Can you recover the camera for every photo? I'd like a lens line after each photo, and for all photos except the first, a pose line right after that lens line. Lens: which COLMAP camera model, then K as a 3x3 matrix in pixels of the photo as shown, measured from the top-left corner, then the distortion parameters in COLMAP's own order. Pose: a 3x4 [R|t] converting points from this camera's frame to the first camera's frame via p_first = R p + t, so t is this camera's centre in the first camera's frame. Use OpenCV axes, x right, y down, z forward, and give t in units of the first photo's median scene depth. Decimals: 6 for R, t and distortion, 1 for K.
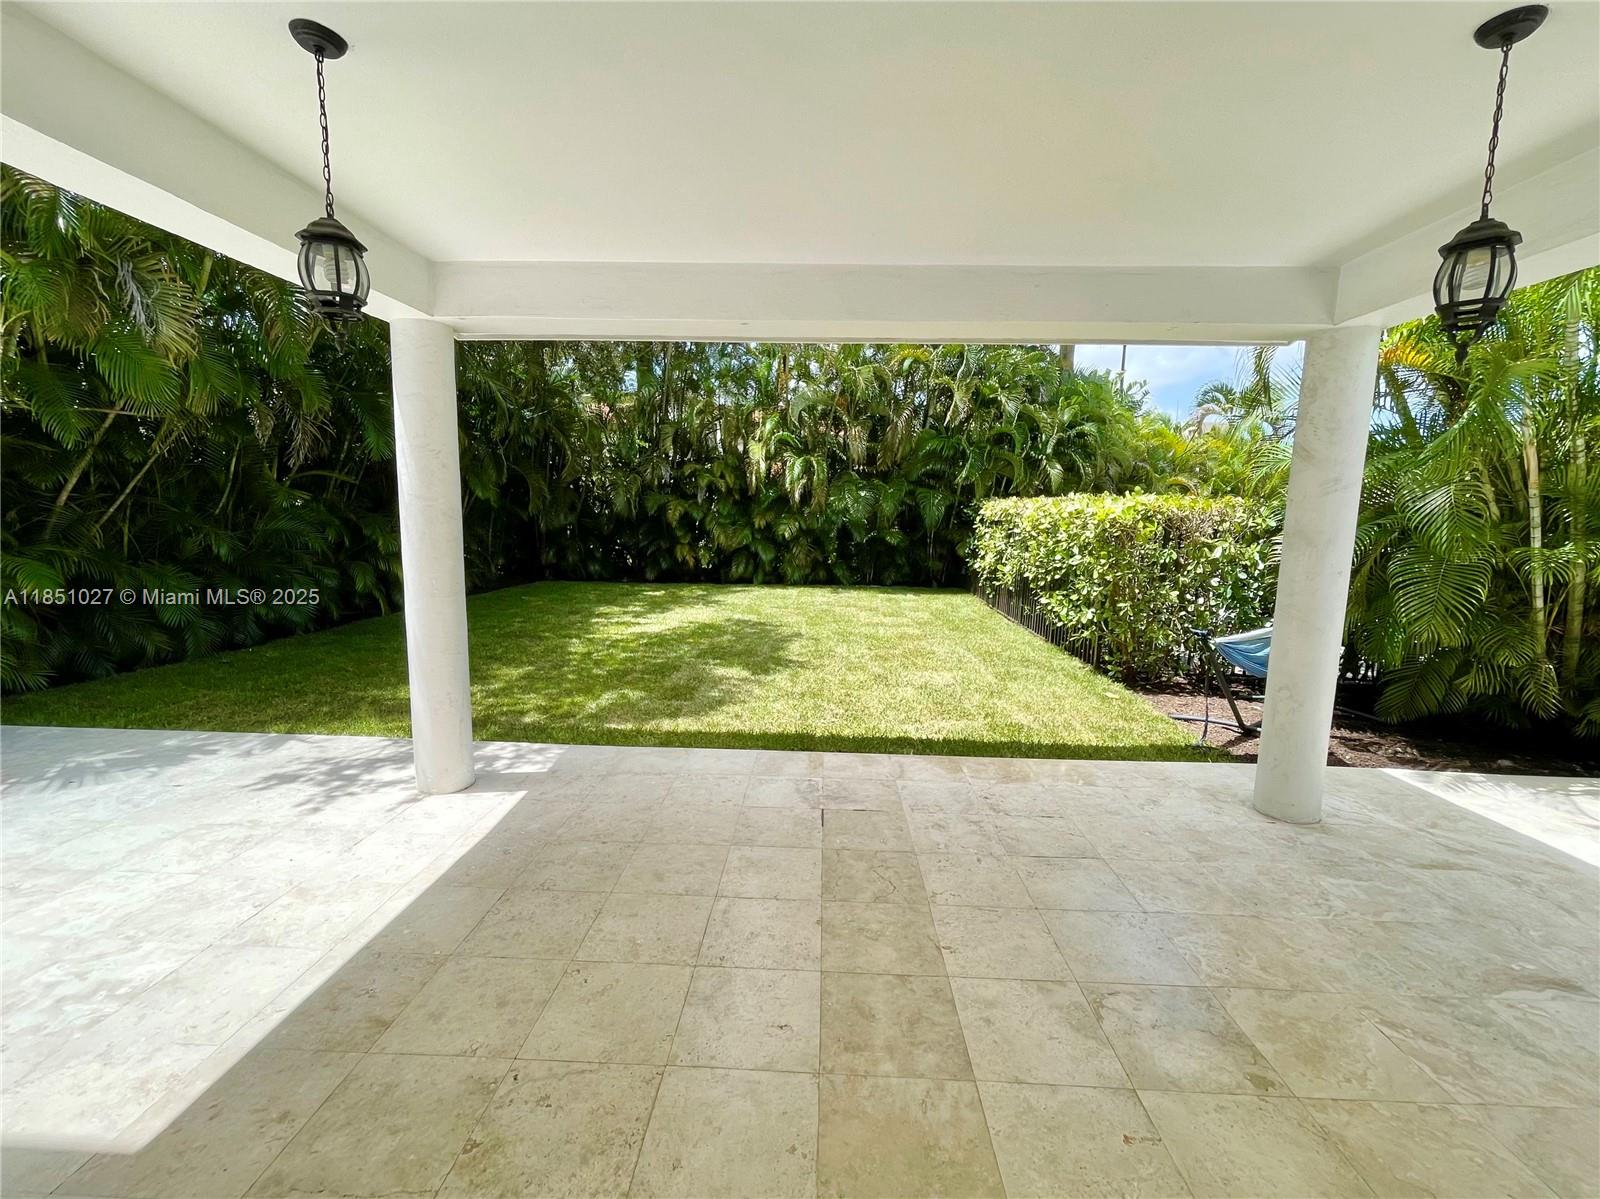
lens RADIAL K [[657.0, 0, 803.3], [0, 657.0, 600.5], [0, 0, 1]] dist [-0.002917, 0.001523]
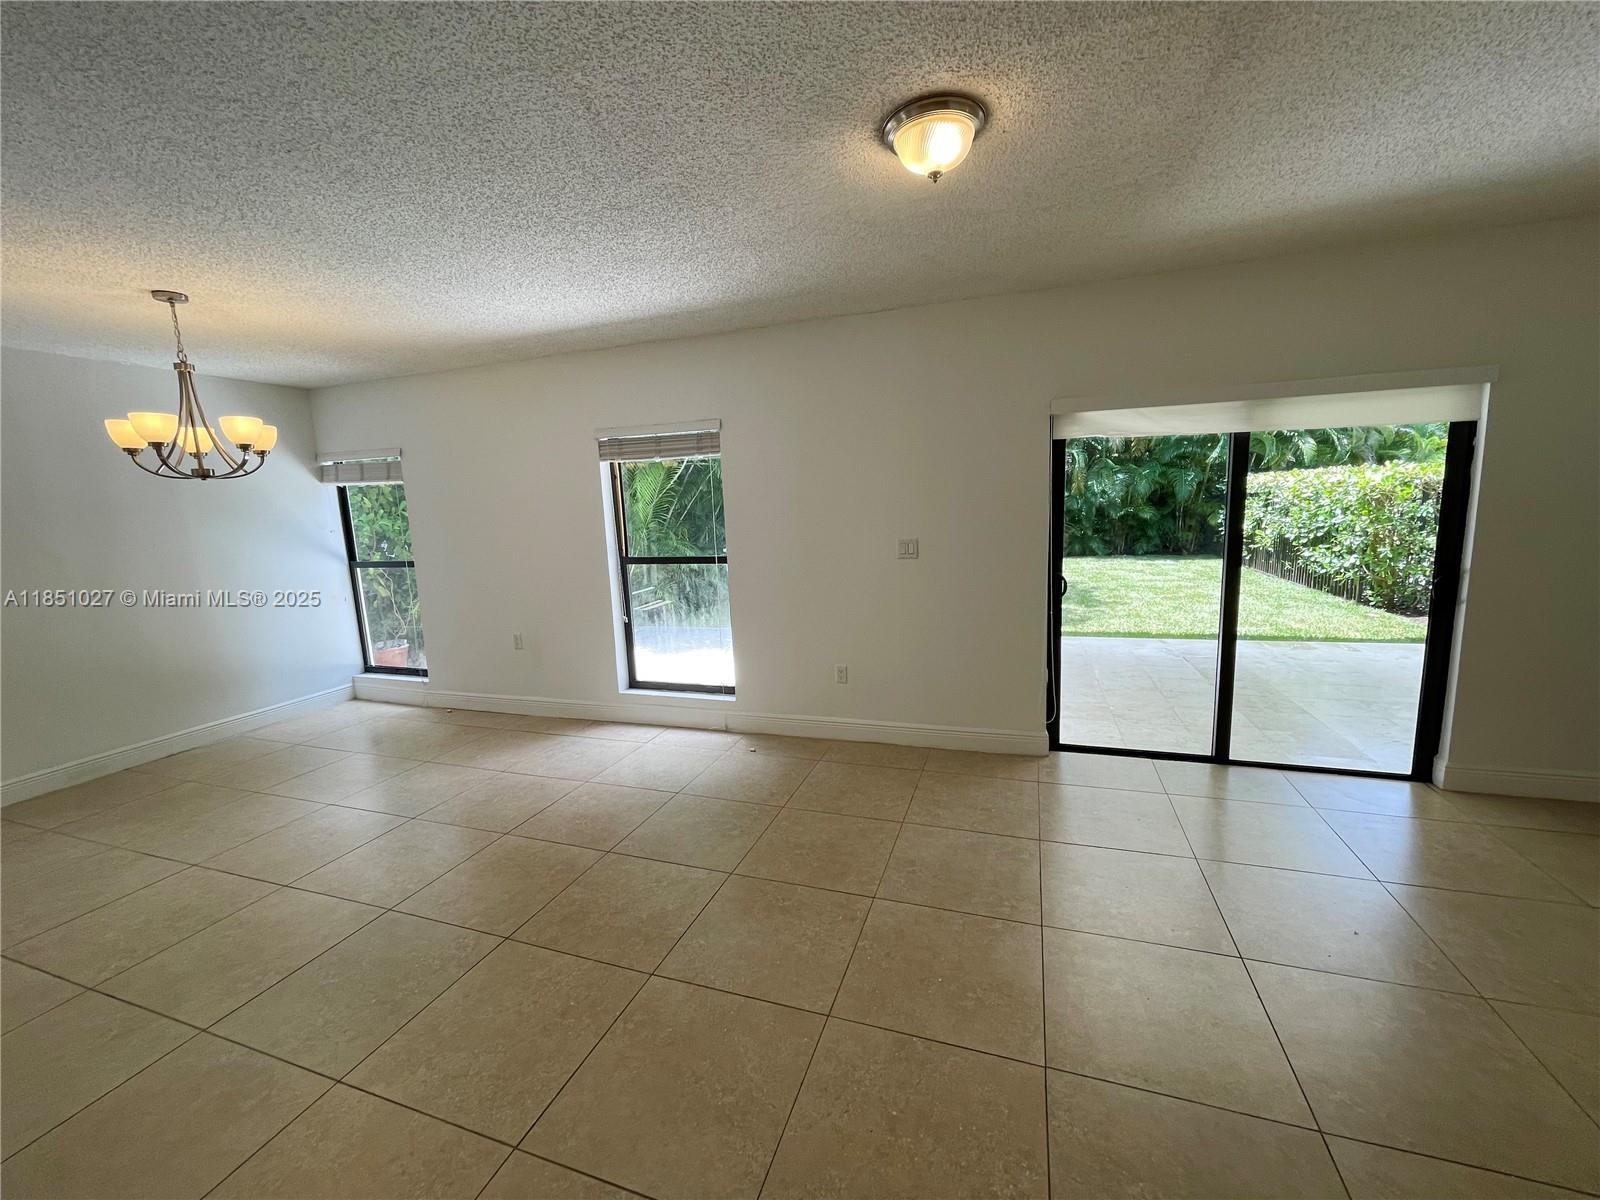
lens RADIAL K [[657.0, 0, 793.7], [0, 657.0, 603.3], [0, 0, 1]] dist [-0.002917, 0.001523]
pose [[0.960622, -0.015423, -0.277430, -0.268951], [0.020286, 0.999687, 0.014667, 0.065314], [0.277117, -0.019717, 0.960634, -0.560881]]
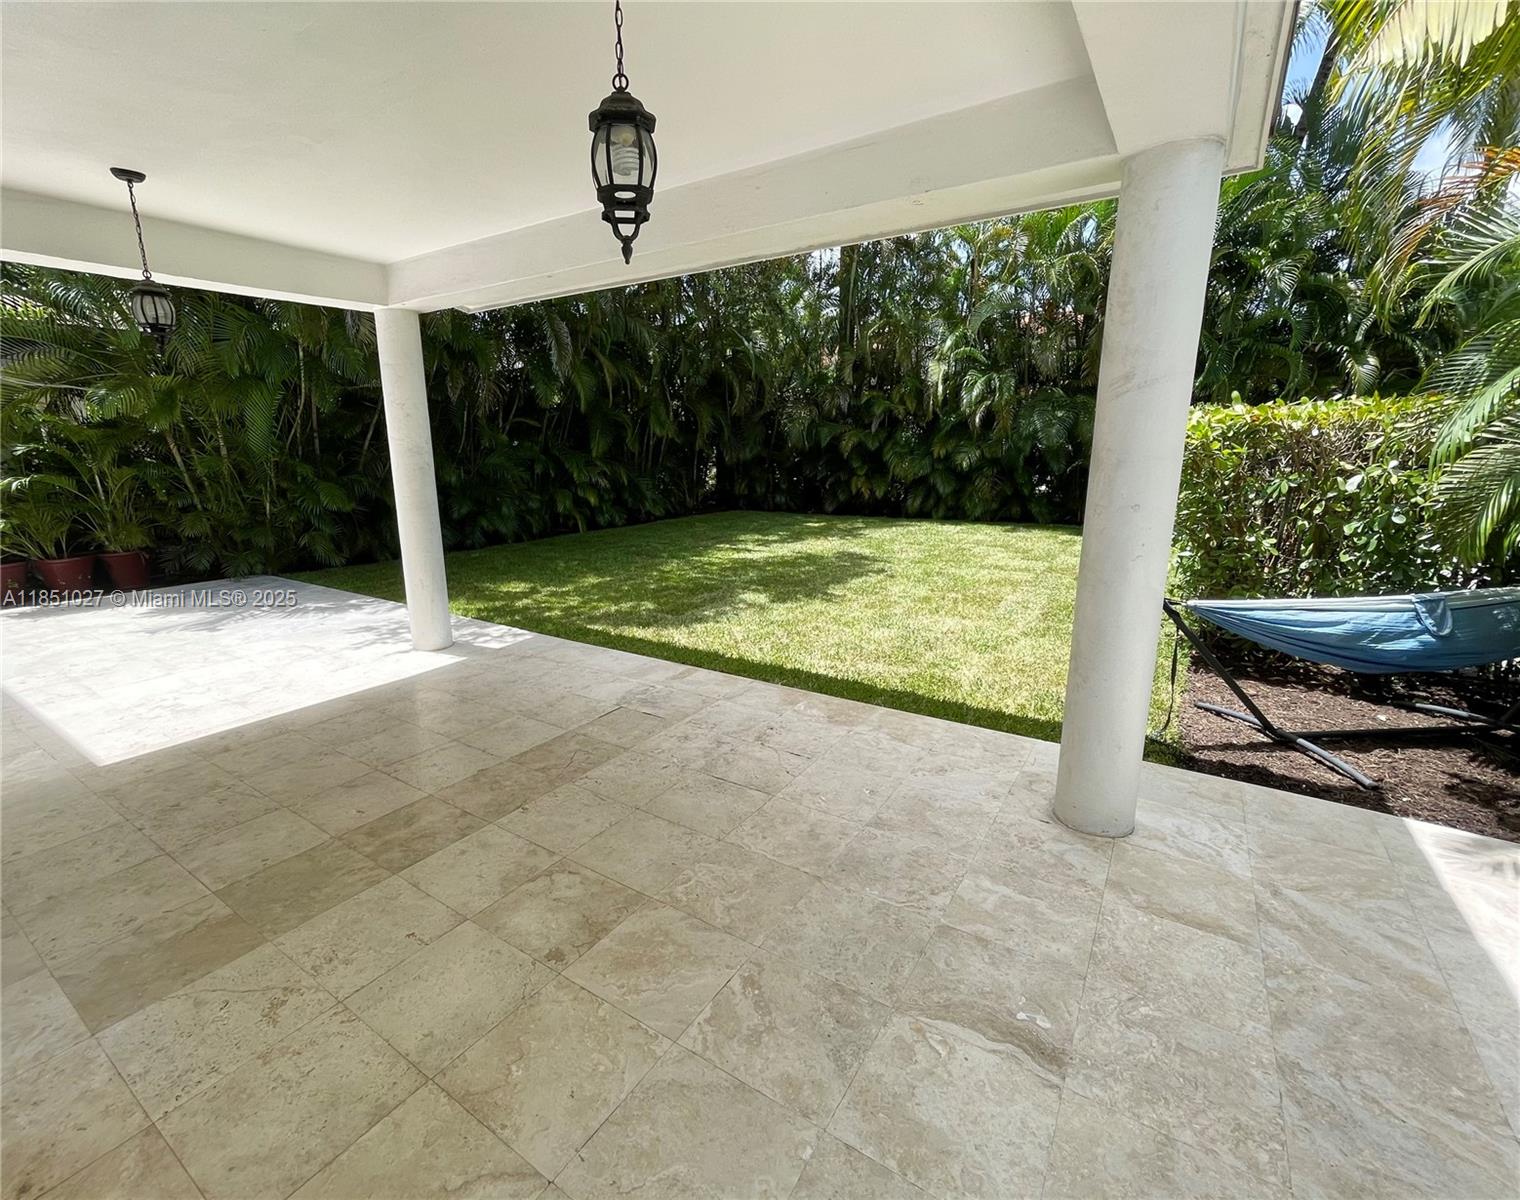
lens RADIAL K [[691.1, 0, 766.4], [0, 691.1, 606.5], [0, 0, 1]] dist [-0.002358, 0.000188]
pose [[0.849817, 0.095700, -0.518316, 0.458429], [-0.044559, 0.992903, 0.110268, 0.001172], [0.525190, -0.070612, 0.848050, 0.070858]]
